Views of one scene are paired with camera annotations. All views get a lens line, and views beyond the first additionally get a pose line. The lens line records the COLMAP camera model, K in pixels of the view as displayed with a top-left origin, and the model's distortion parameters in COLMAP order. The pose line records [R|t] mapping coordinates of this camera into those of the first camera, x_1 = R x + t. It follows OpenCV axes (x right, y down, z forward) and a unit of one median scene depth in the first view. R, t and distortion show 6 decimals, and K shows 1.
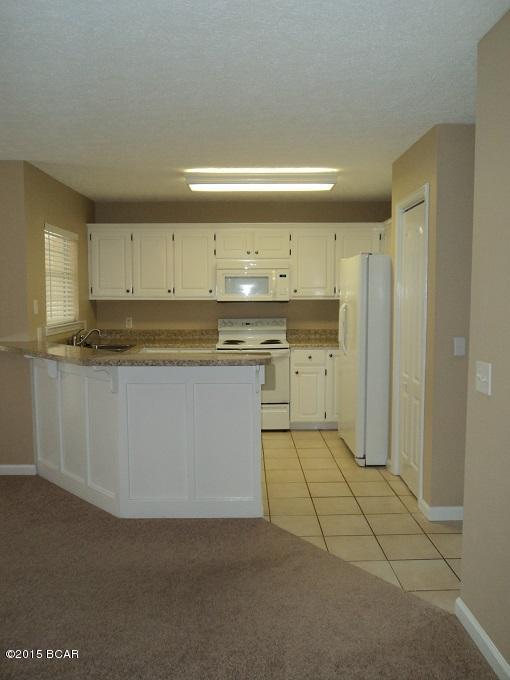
lens RADIAL K [[558.3, 0, 254.4], [0, 558.3, 338.8], [0, 0, 1]] dist [0.017452, 0.008794]
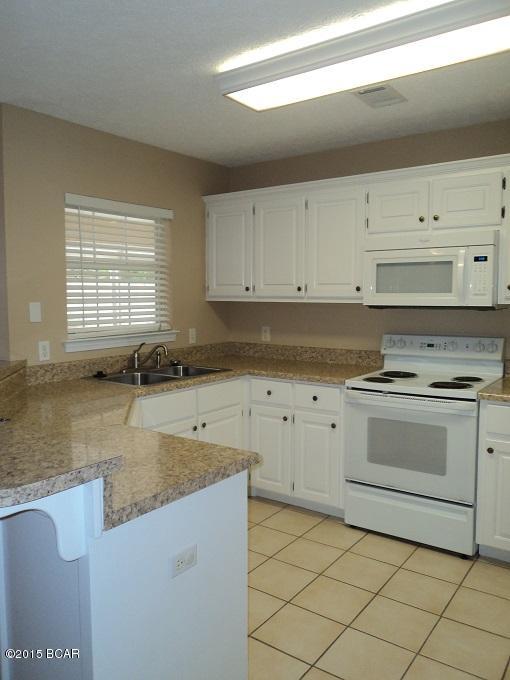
lens RADIAL K [[558.3, 0, 256.3], [0, 558.3, 341.9], [0, 0, 1]] dist [0.017452, 0.008794]
pose [[0.809684, 0.053165, -0.584453, 0.187740], [-0.047223, 0.998561, 0.025413, -0.037921], [0.584964, 0.007023, 0.811029, 0.447681]]
